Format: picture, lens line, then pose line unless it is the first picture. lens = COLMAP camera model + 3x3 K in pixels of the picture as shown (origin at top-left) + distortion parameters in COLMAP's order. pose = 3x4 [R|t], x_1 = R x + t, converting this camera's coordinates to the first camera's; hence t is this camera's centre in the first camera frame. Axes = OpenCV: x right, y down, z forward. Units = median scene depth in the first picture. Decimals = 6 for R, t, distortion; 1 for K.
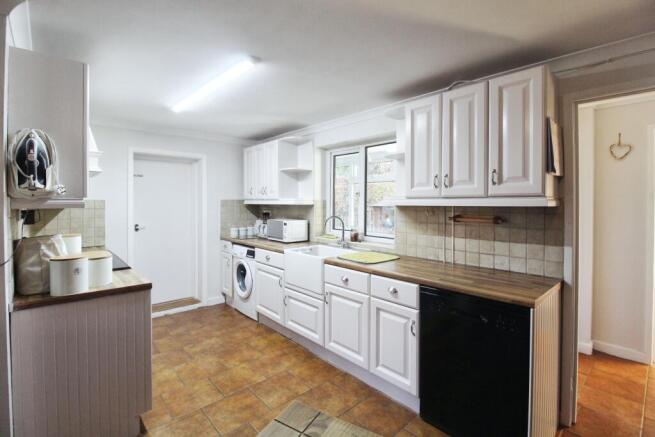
lens RADIAL K [[316.0, 0, 327.5], [0, 316.0, 218.5], [0, 0, 1]] dist [-0.021459, 0.000054]
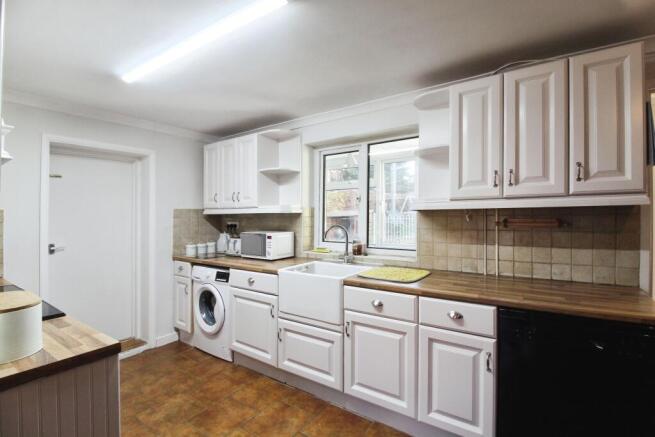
lens RADIAL K [[316.0, 0, 327.5], [0, 316.0, 218.5], [0, 0, 1]] dist [-0.021459, 0.000054]
pose [[0.973904, -0.019489, 0.226122, -0.198786], [0.028008, 0.999011, -0.034531, 0.002344], [-0.225225, 0.039963, 0.973487, 0.211524]]
